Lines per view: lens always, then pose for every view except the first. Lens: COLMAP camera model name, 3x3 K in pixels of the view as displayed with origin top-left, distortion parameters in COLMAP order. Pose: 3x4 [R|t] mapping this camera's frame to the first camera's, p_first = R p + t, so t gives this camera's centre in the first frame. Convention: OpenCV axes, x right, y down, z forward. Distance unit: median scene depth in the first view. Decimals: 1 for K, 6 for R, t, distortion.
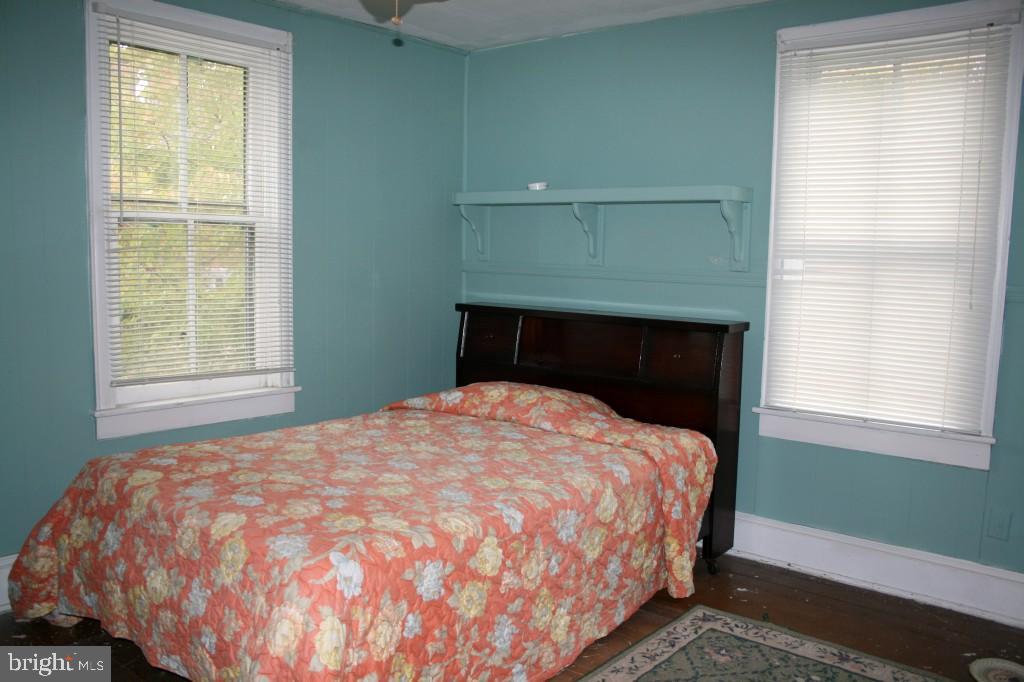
lens RADIAL K [[846.5, 0, 512.0], [0, 846.5, 341.0], [0, 0, 1]] dist [-0.203275, 0.198955]
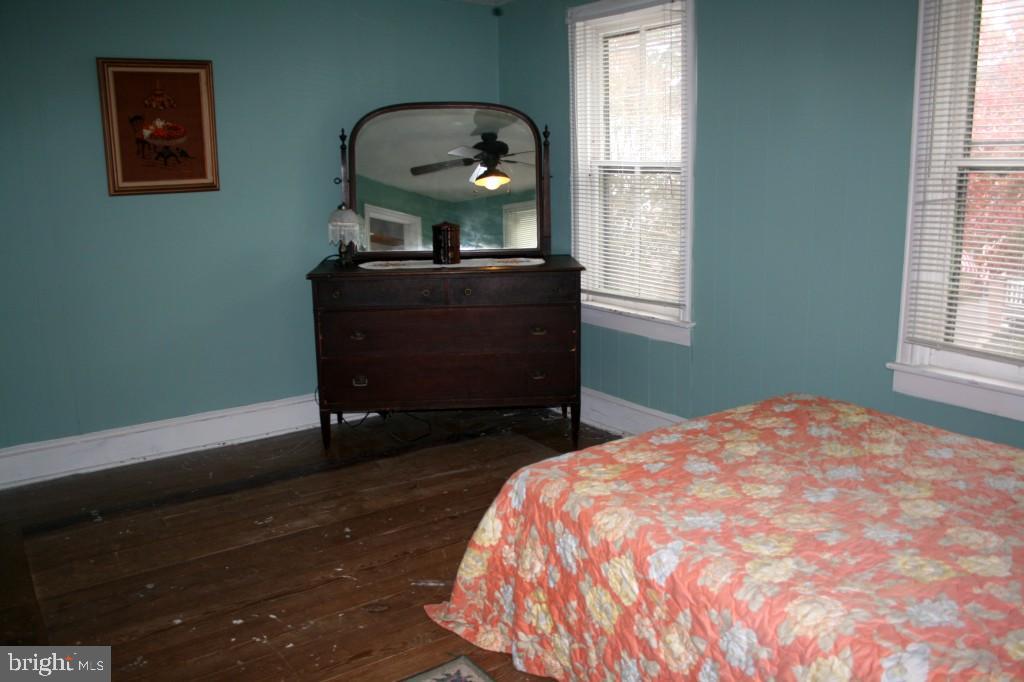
lens RADIAL K [[846.5, 0, 512.0], [0, 846.5, 341.0], [0, 0, 1]] dist [-0.203275, 0.198955]
pose [[-0.255784, 0.184874, -0.948892, 0.719787], [-0.089575, 0.972789, 0.213676, -0.144414], [0.962575, 0.139652, -0.232263, 0.987561]]
